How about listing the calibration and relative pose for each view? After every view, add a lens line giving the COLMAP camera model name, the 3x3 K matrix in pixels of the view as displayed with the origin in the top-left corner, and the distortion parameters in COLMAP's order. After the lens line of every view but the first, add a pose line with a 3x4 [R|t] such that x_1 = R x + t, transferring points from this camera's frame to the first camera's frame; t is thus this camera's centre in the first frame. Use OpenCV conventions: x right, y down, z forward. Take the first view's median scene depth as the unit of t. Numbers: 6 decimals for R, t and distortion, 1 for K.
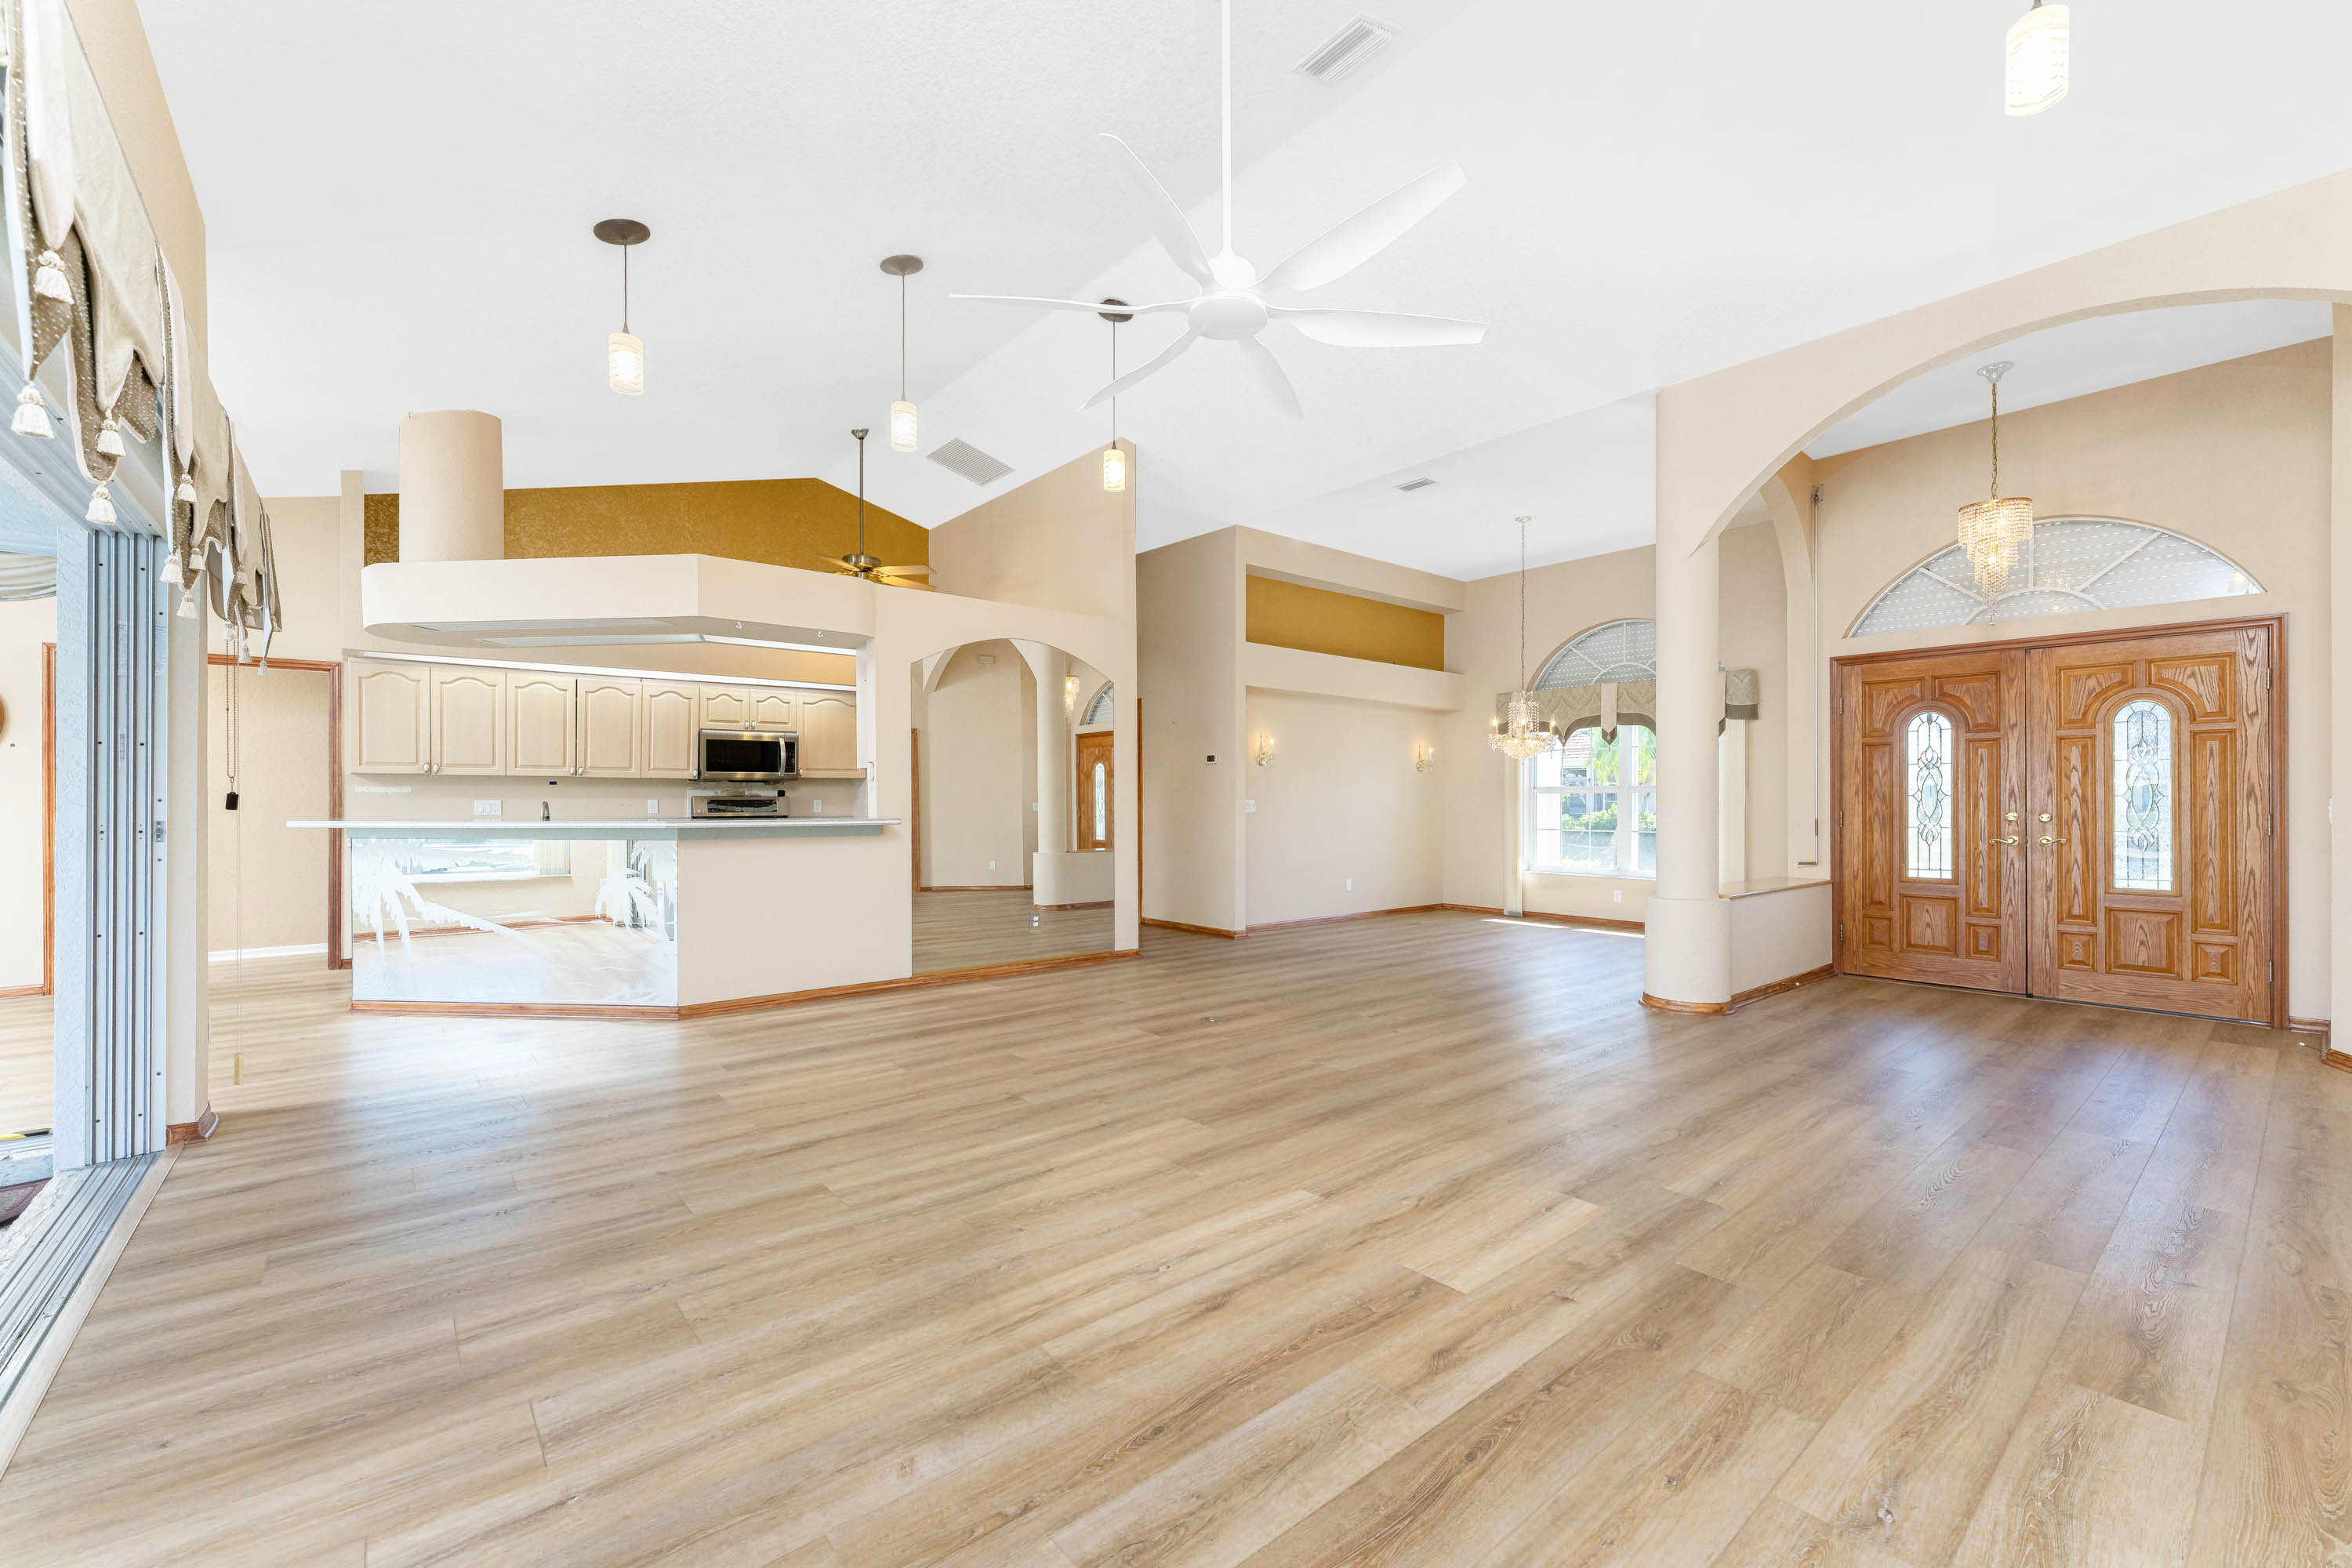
lens RADIAL K [[956.1, 0, 1169.3], [0, 956.1, 792.1], [0, 0, 1]] dist [0.002947, -0.000924]
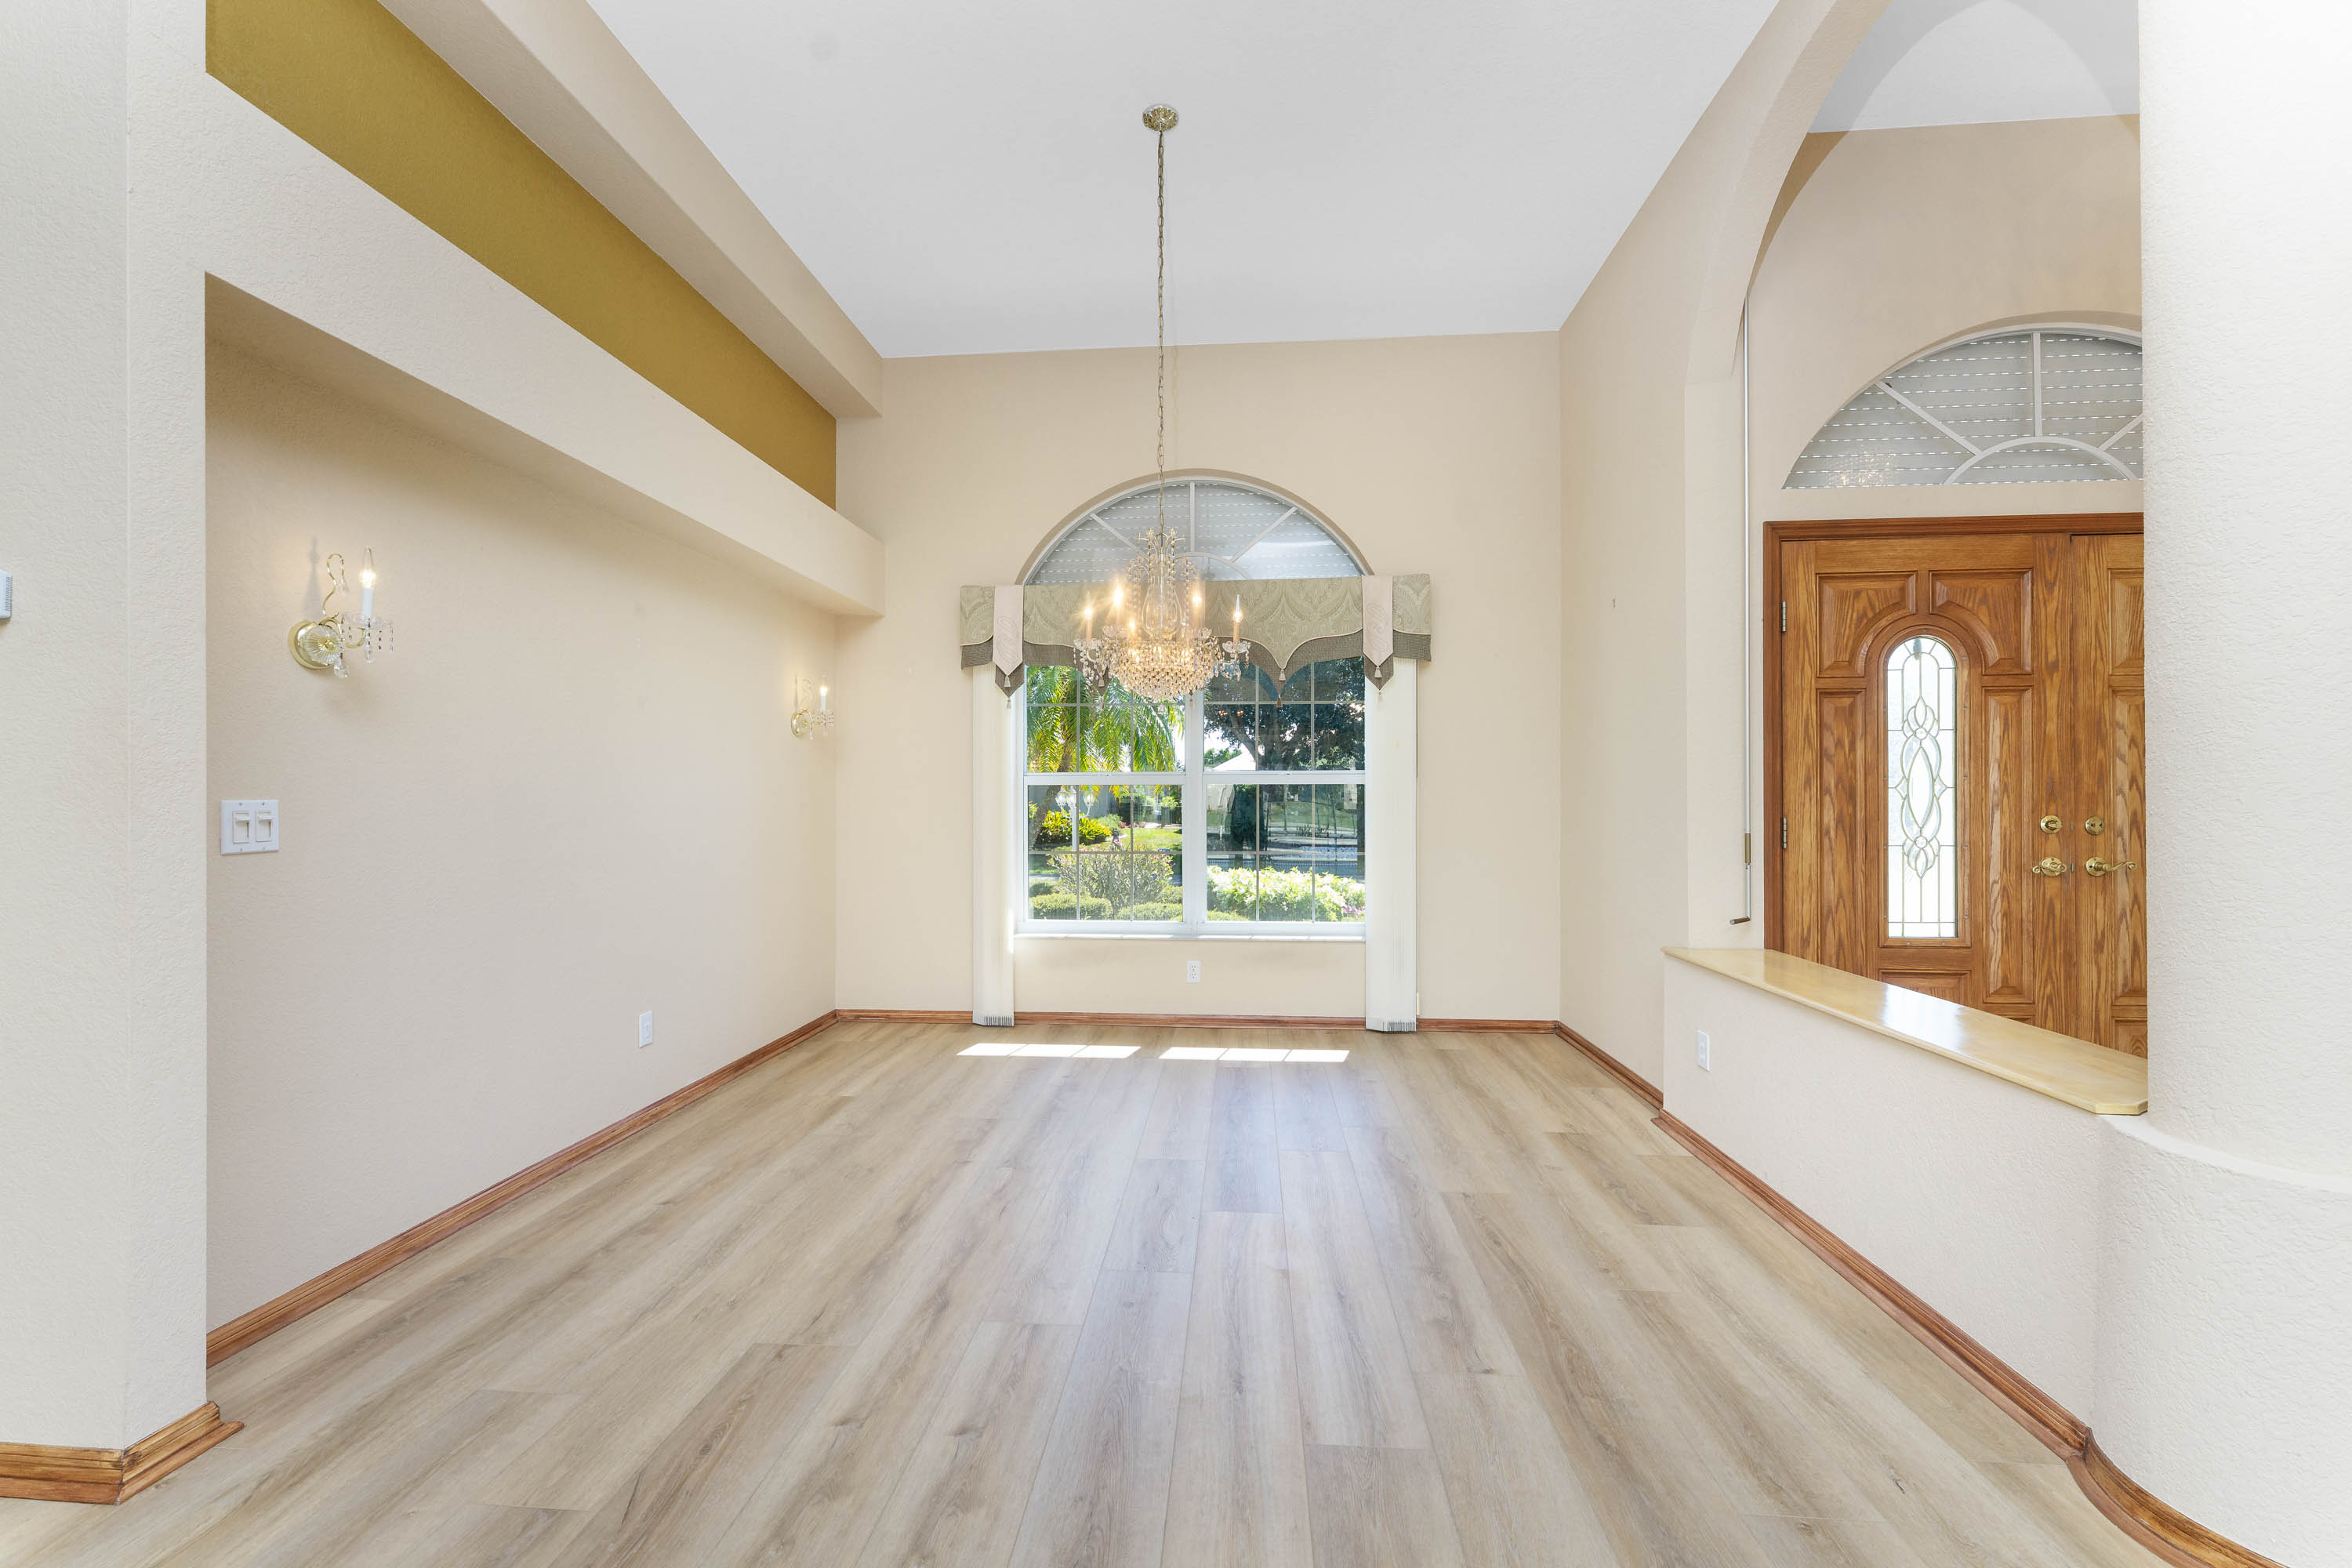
lens RADIAL K [[956.1, 0, 1169.2], [0, 956.1, 781.9], [0, 0, 1]] dist [0.002947, -0.000924]
pose [[0.696906, 0.002086, 0.717159, 0.092299], [-0.000598, 0.999997, -0.002327, 0.002036], [-0.717162, 0.001193, 0.696905, 0.888783]]
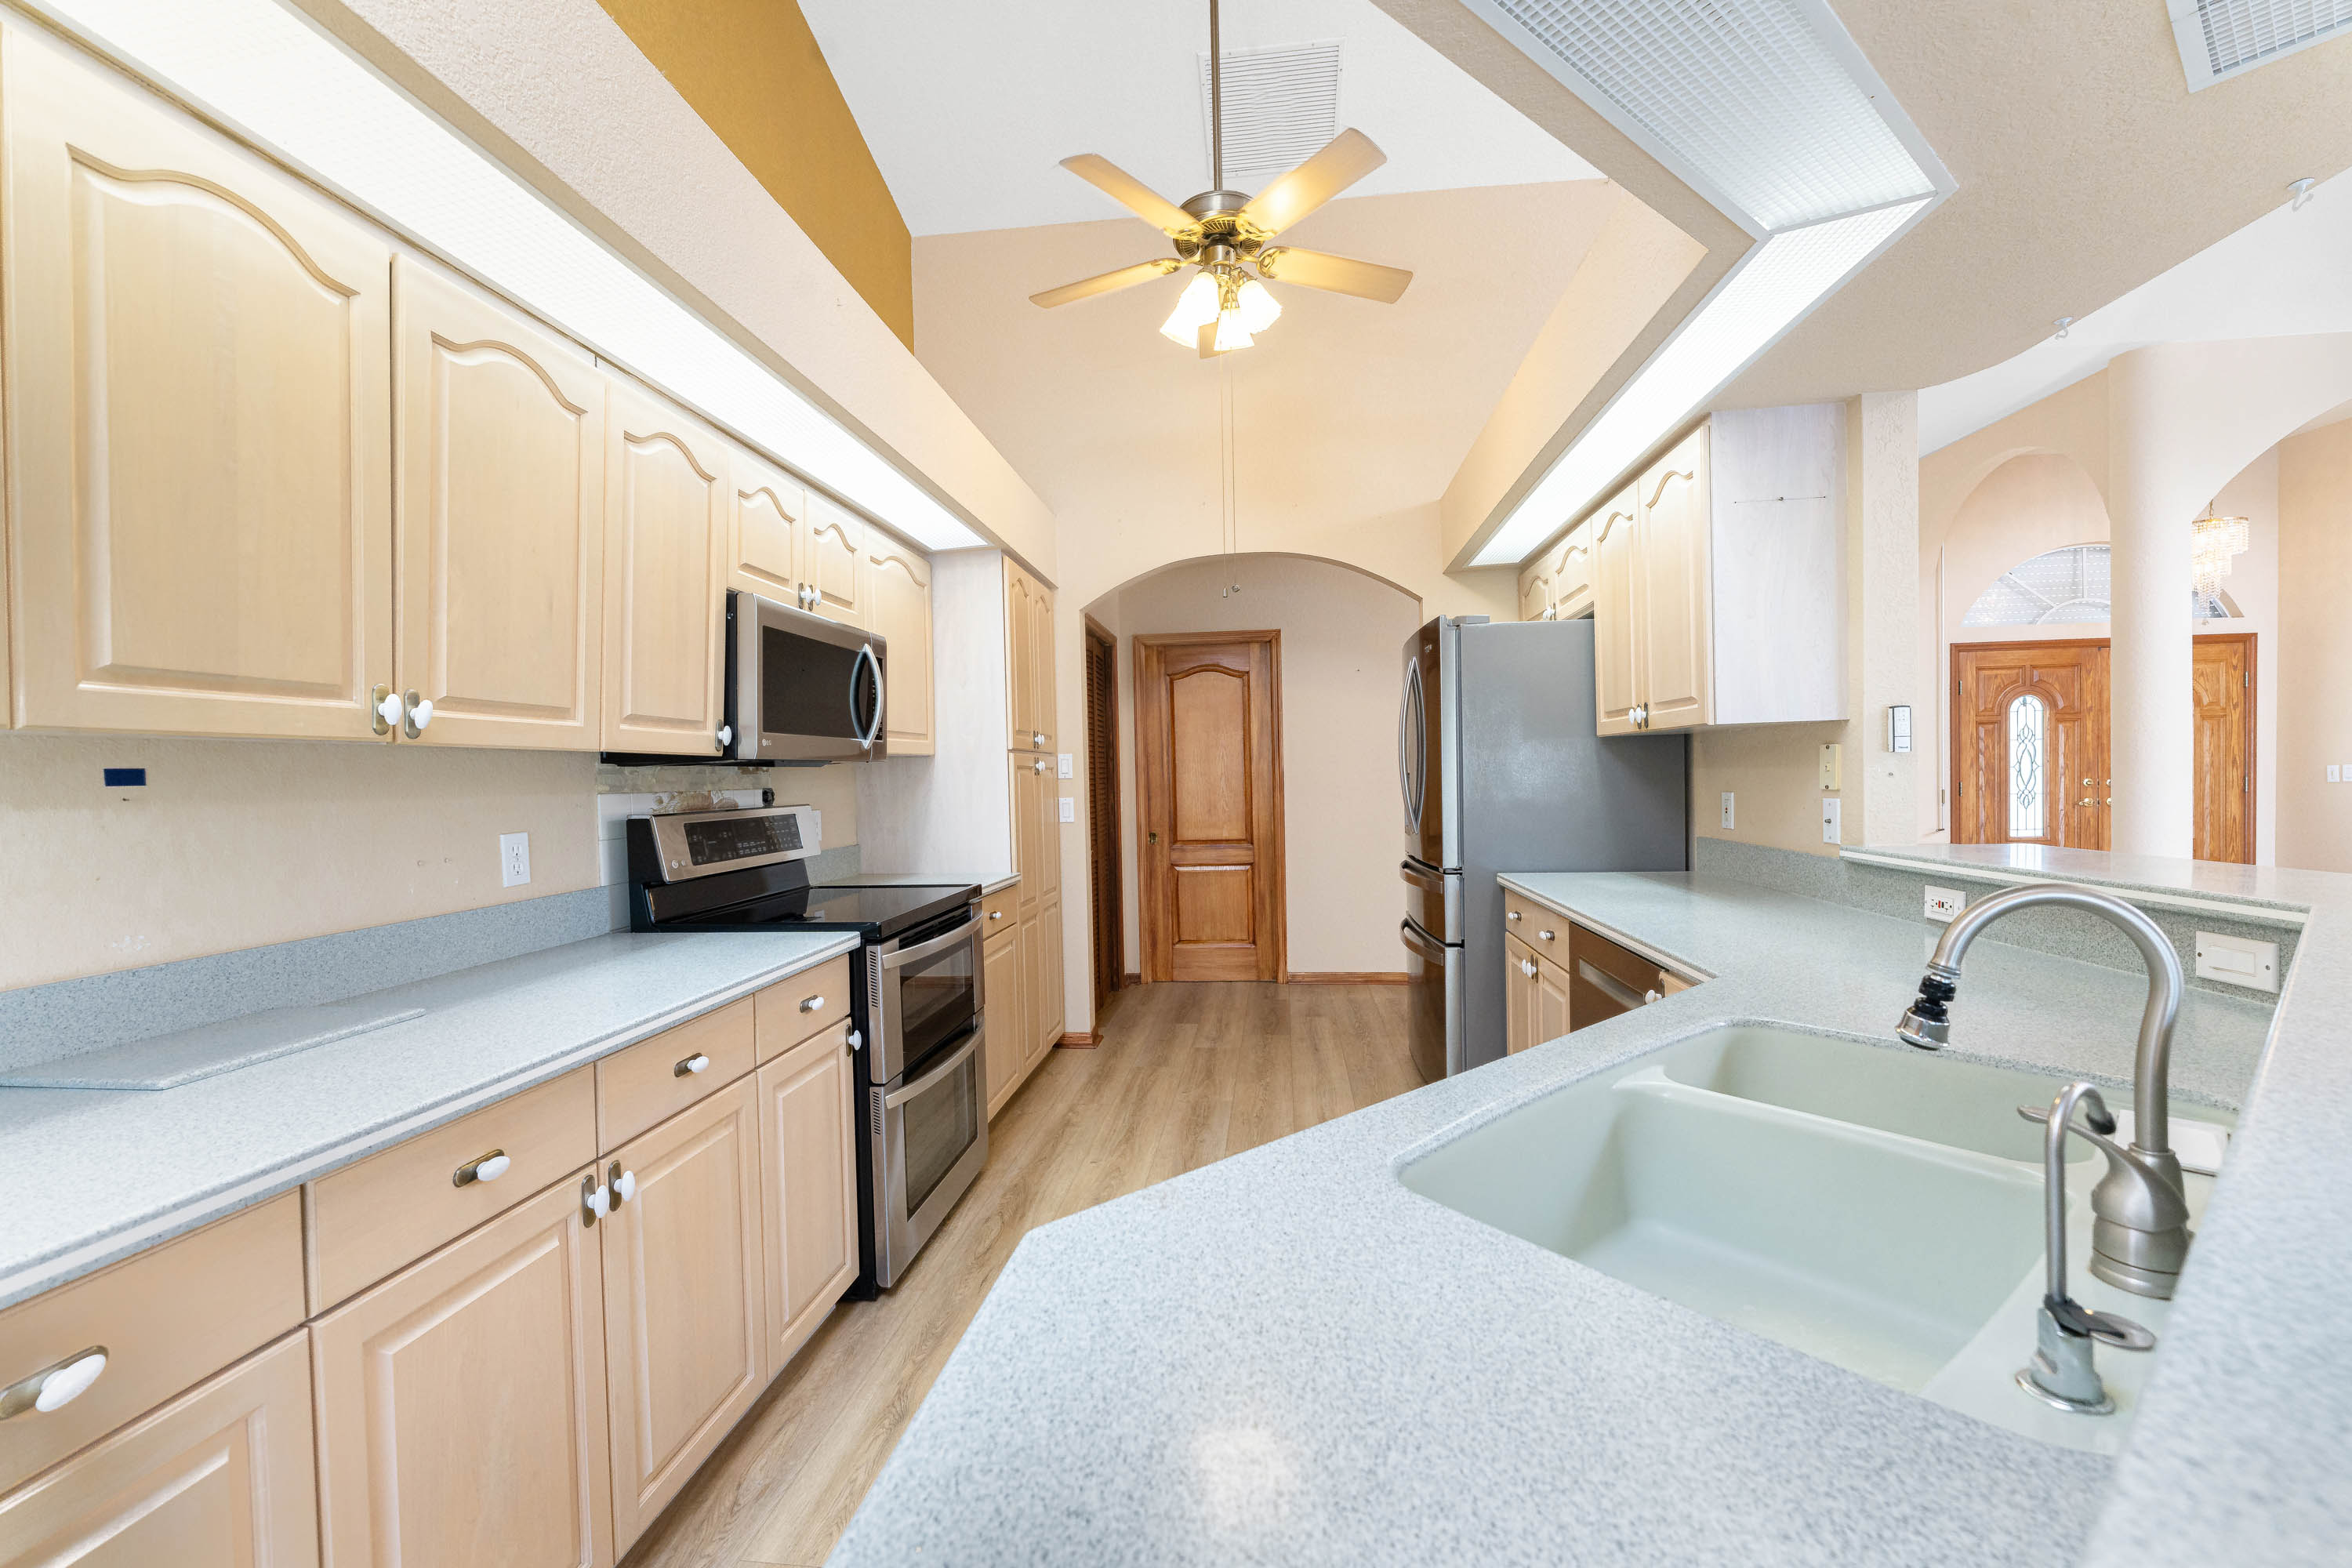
lens RADIAL K [[956.1, 0, 1182.8], [0, 956.1, 790.4], [0, 0, 1]] dist [0.002947, -0.000924]
pose [[0.726090, -0.027303, 0.687057, -0.745810], [0.016907, 0.999618, 0.021855, -0.009665], [-0.687392, -0.004253, 0.726274, 0.822177]]
